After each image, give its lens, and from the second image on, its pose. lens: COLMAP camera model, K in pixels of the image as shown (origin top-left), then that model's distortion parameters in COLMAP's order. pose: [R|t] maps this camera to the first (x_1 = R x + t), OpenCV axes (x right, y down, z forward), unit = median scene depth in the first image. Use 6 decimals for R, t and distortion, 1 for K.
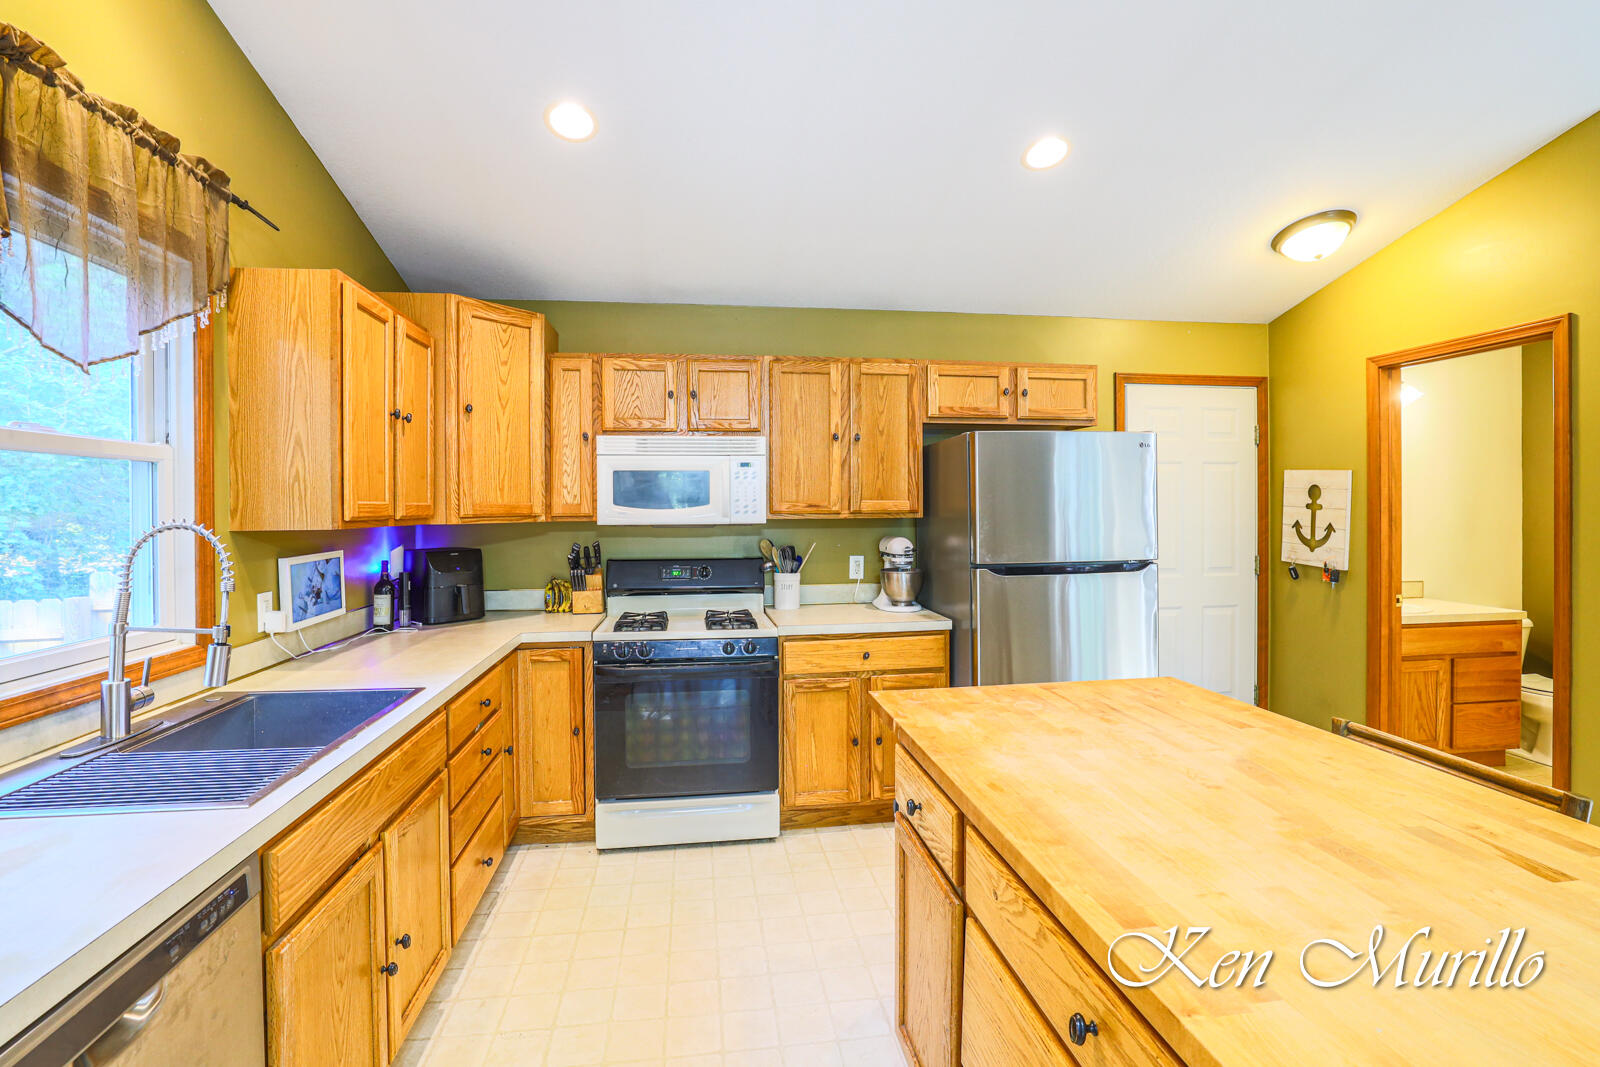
lens RADIAL K [[736.3, 0, 792.8], [0, 736.3, 509.2], [0, 0, 1]] dist [-0.049307, 0.017289]
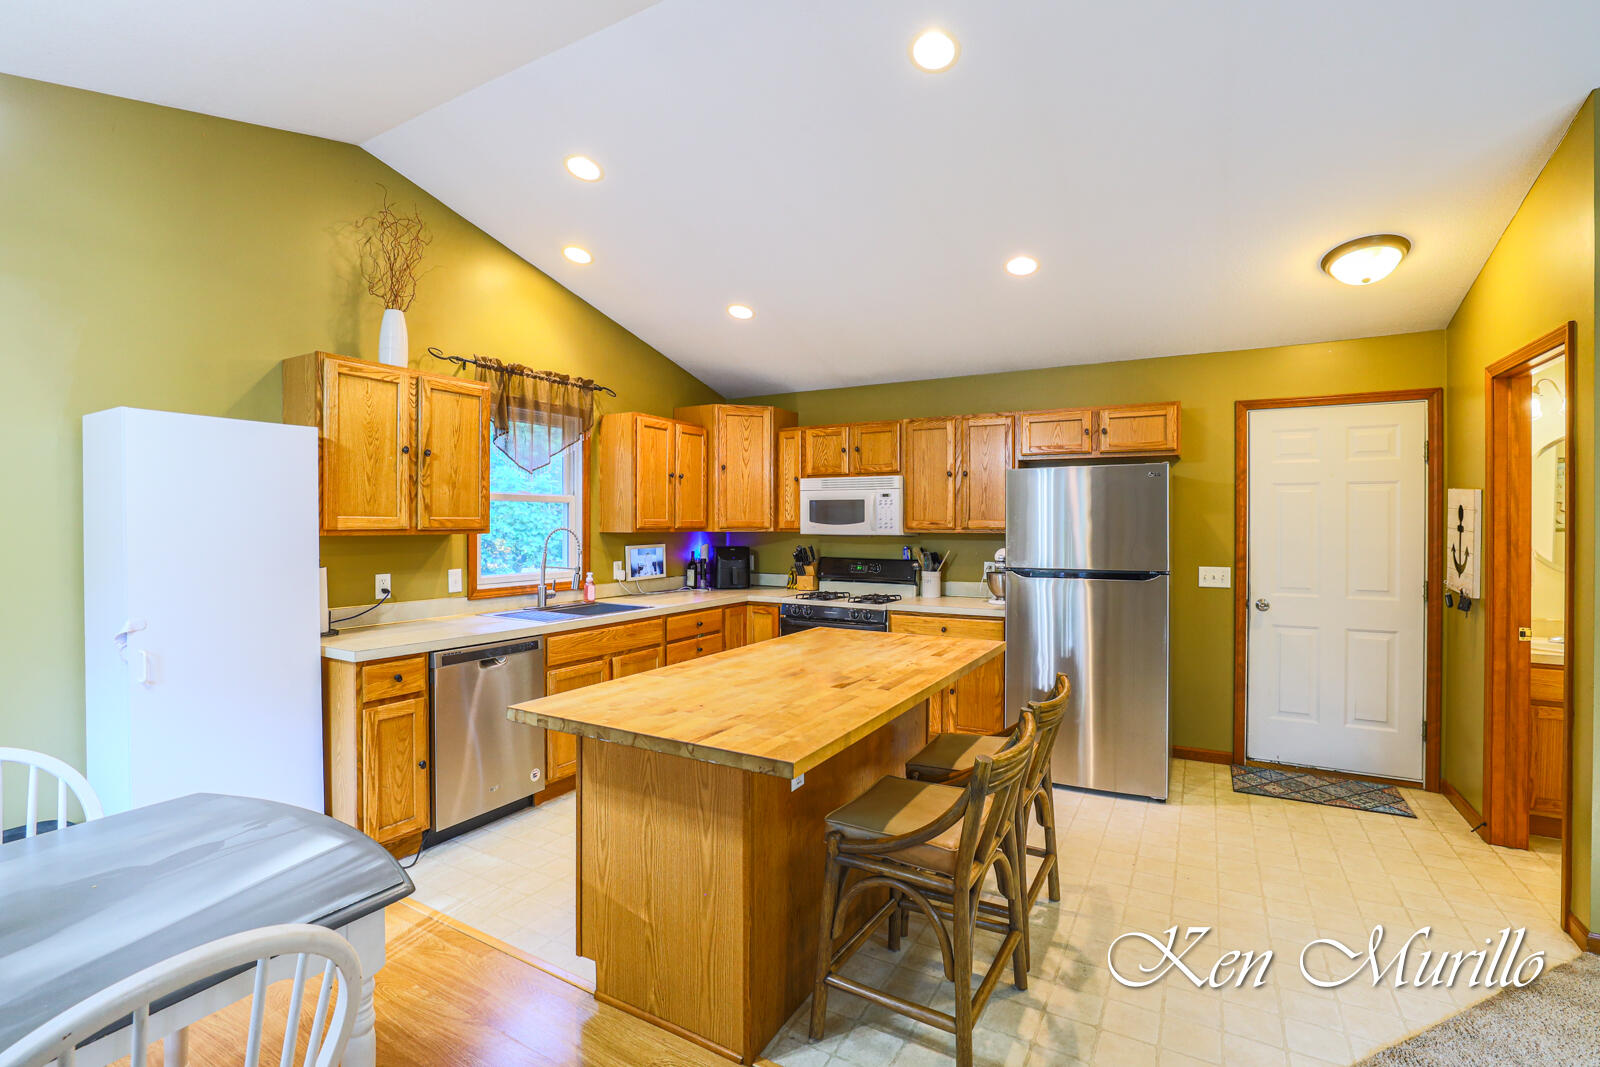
lens RADIAL K [[736.3, 0, 792.8], [0, 736.3, 509.2], [0, 0, 1]] dist [-0.049307, 0.017289]
pose [[0.790074, -0.003106, -0.613004, 0.696191], [-0.009907, 0.999792, -0.017835, -0.004092], [0.612932, 0.020164, 0.789878, -0.281147]]
